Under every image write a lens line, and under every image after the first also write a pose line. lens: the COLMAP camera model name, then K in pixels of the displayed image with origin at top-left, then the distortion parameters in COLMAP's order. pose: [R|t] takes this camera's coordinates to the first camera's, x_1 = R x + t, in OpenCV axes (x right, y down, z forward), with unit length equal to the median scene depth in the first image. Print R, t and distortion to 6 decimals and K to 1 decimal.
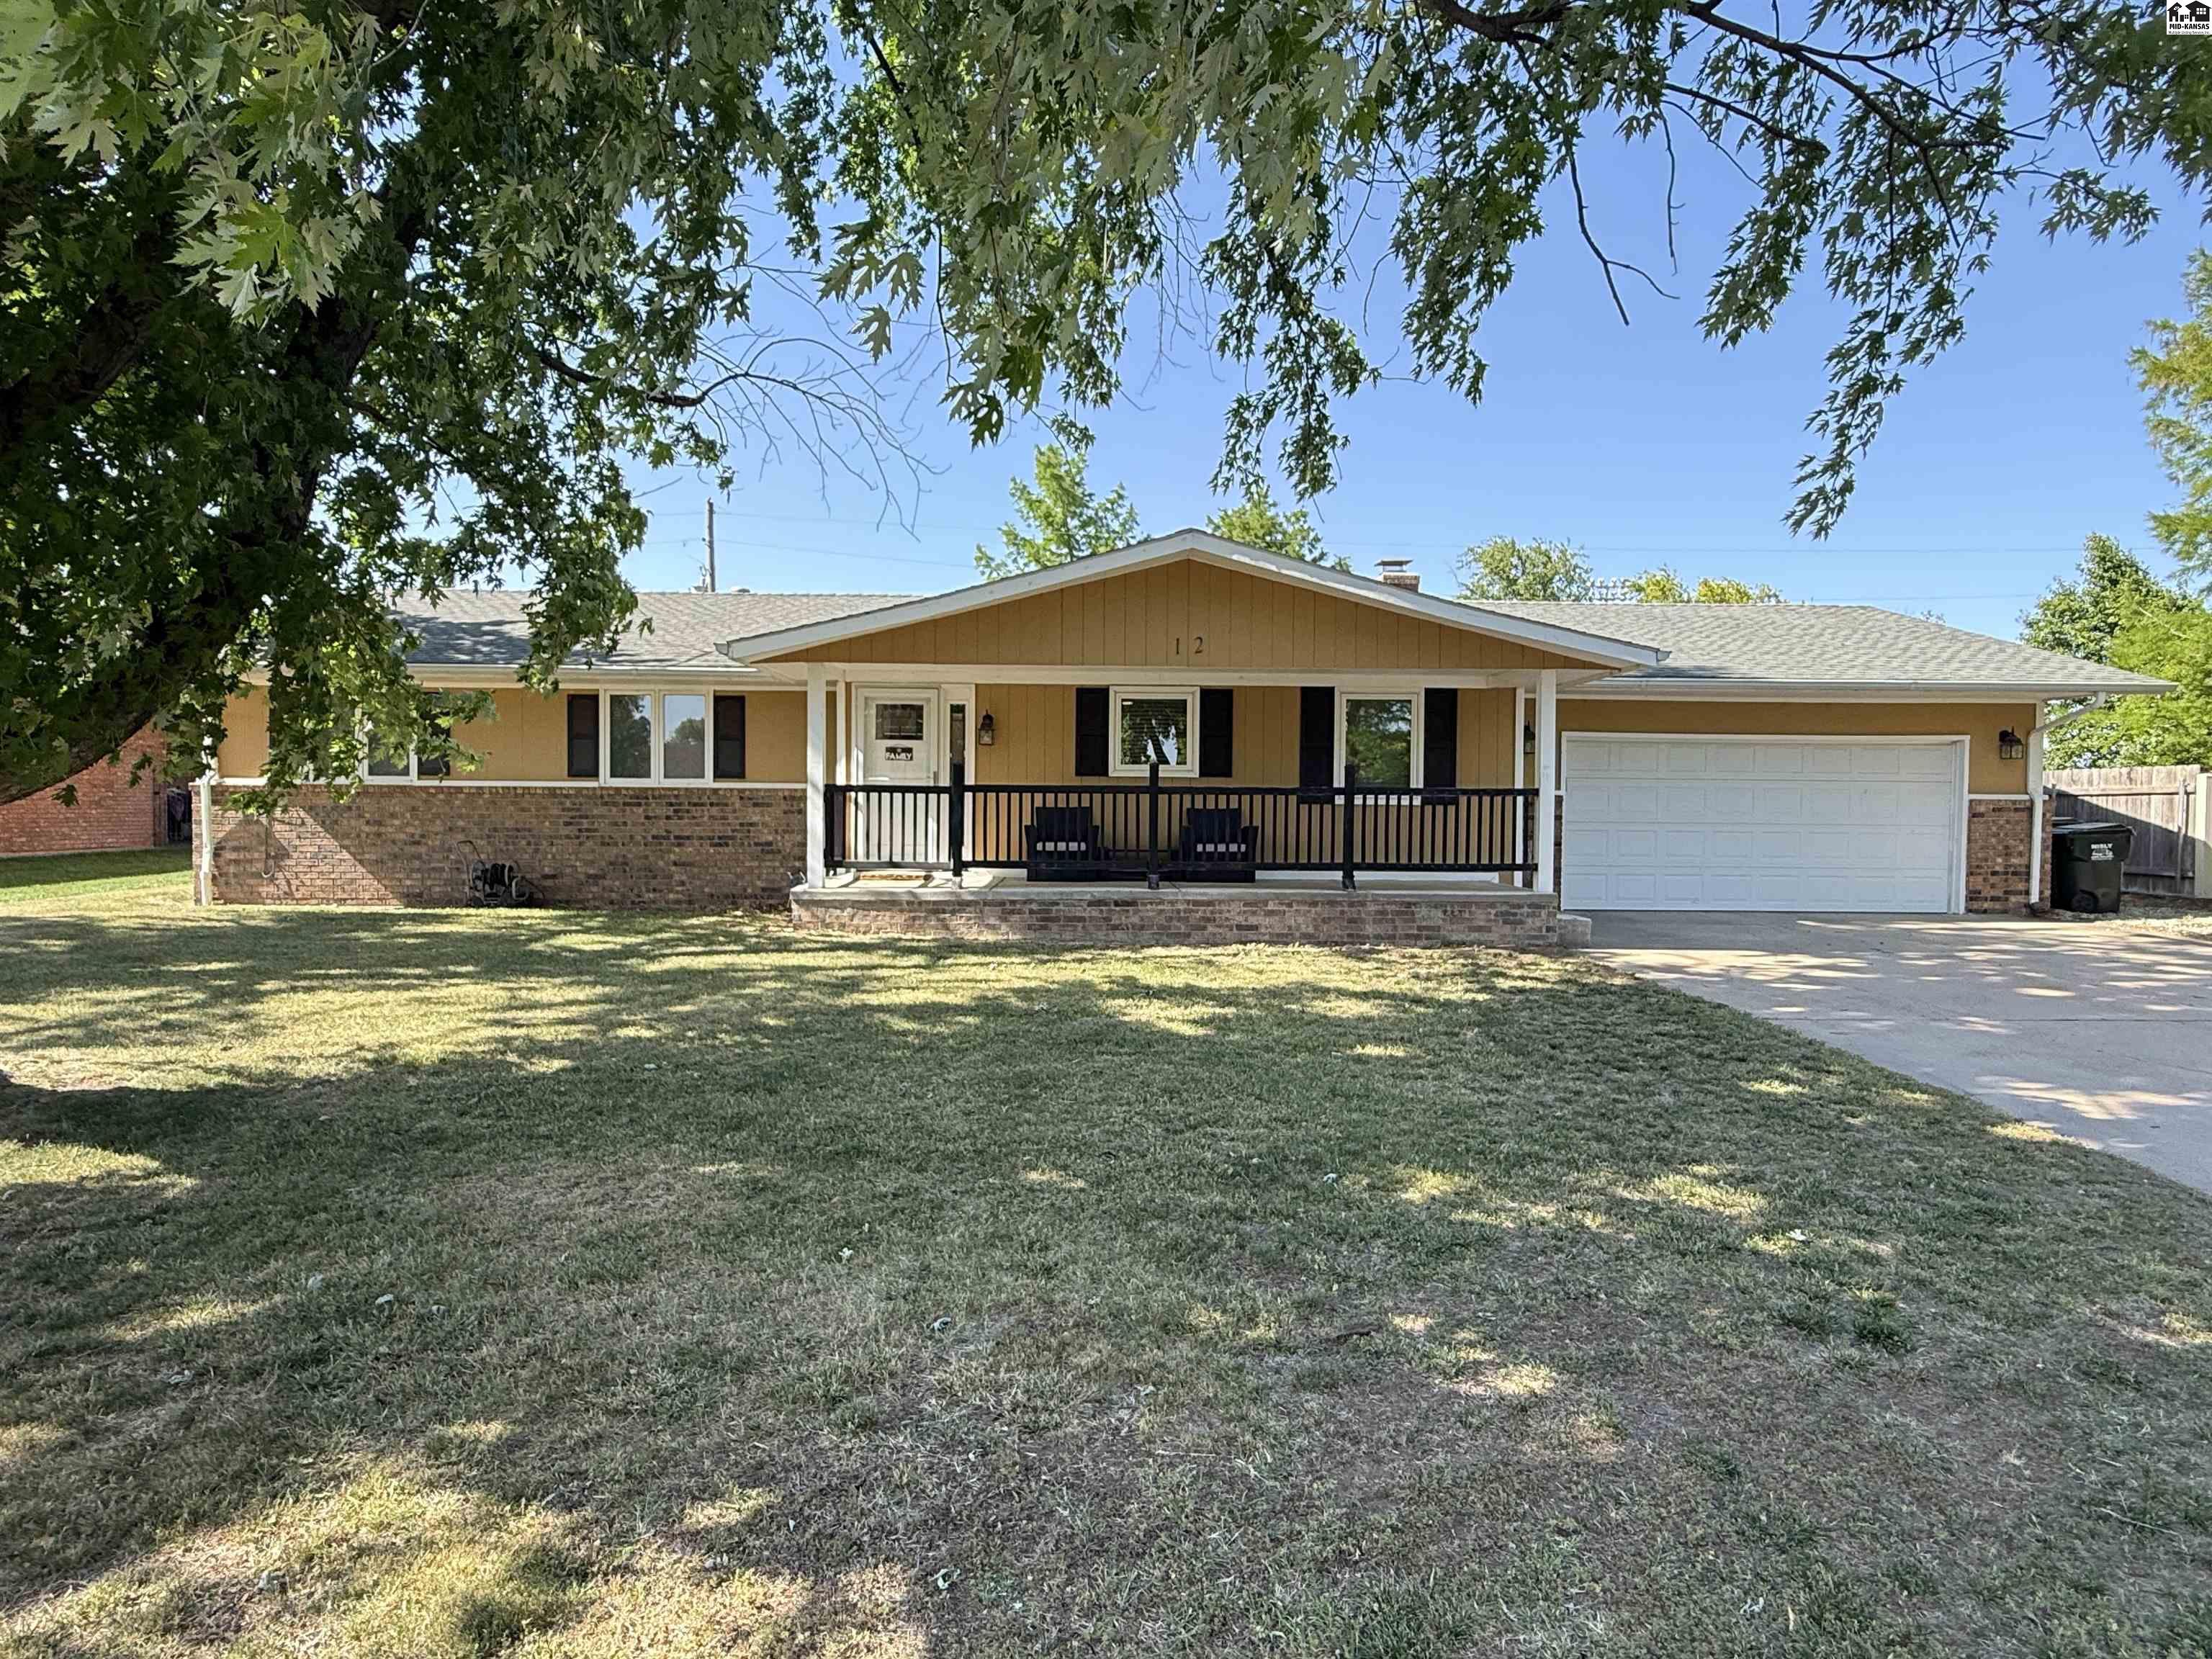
lens RADIAL K [[1194.4, 0, 1107.3], [0, 1194.4, 823.7], [0, 0, 1]] dist [-0.020977, -0.000516]
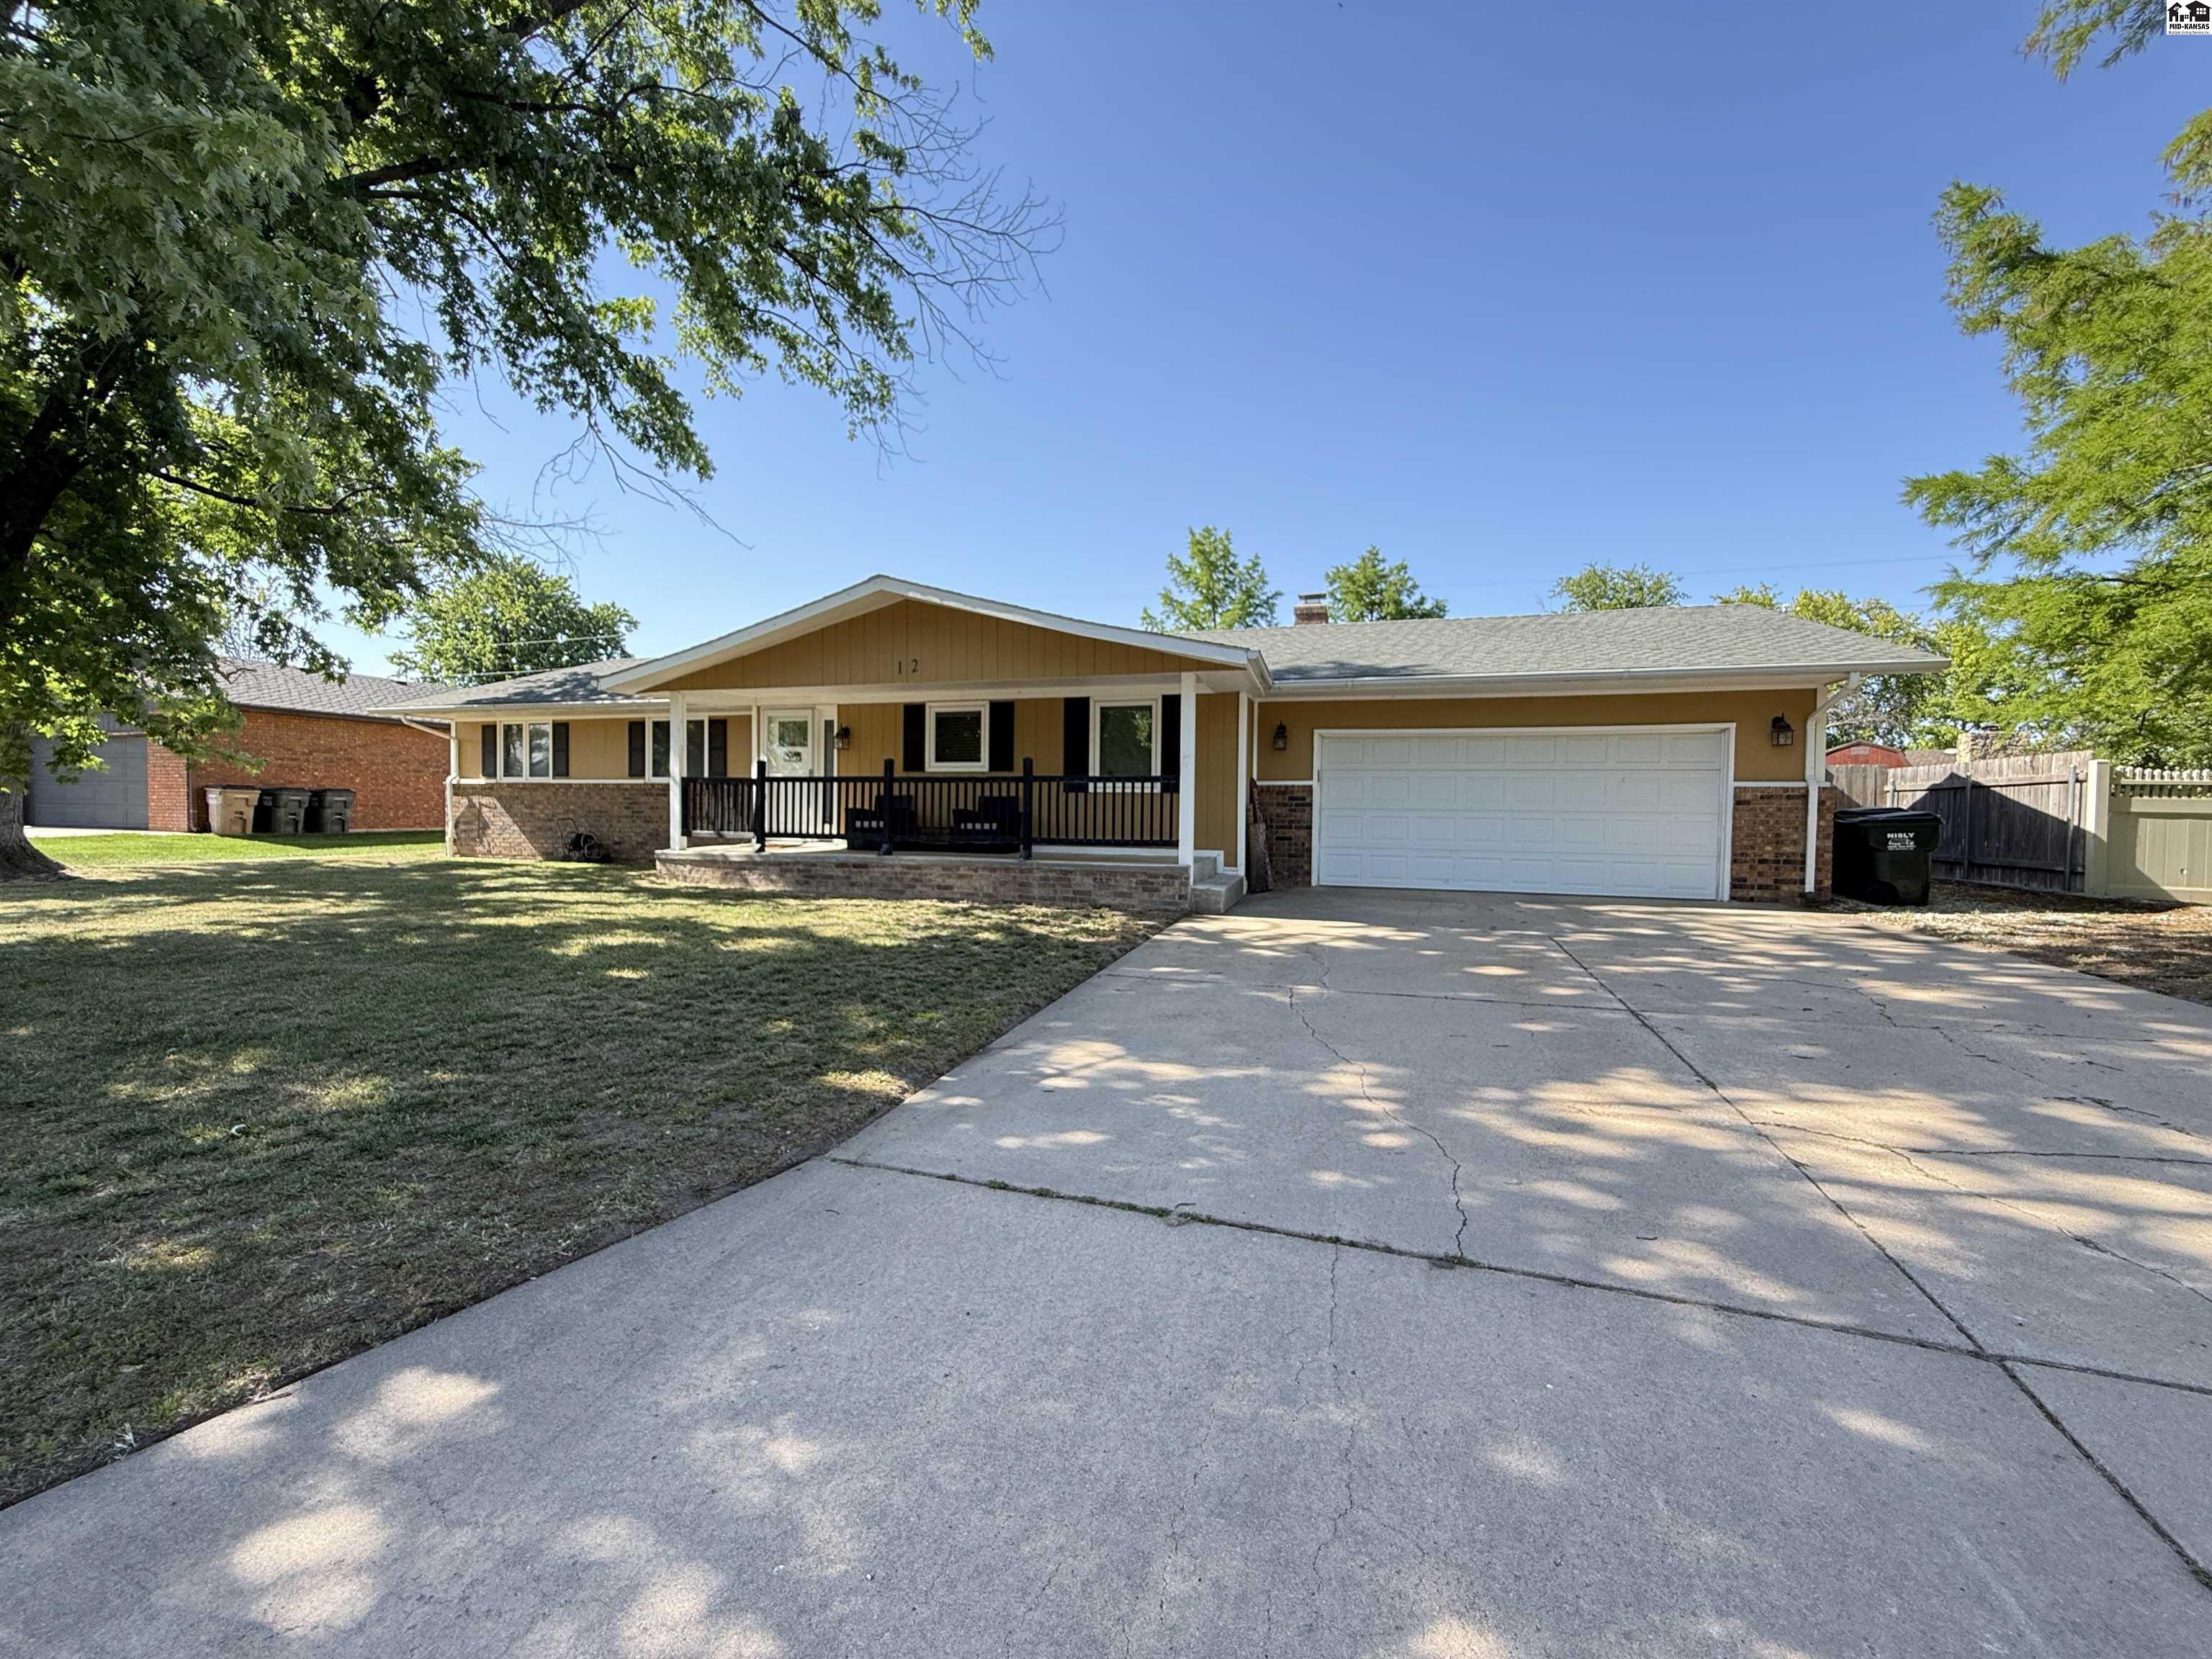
lens RADIAL K [[885.8, 0, 1106.3], [0, 885.8, 825.9], [0, 0, 1]] dist [-0.010088, 0.000129]
pose [[0.952385, 0.008867, -0.304768, 0.480333], [-0.007158, 0.999952, 0.006724, 0.011847], [0.304813, -0.004223, 0.952403, 0.132007]]
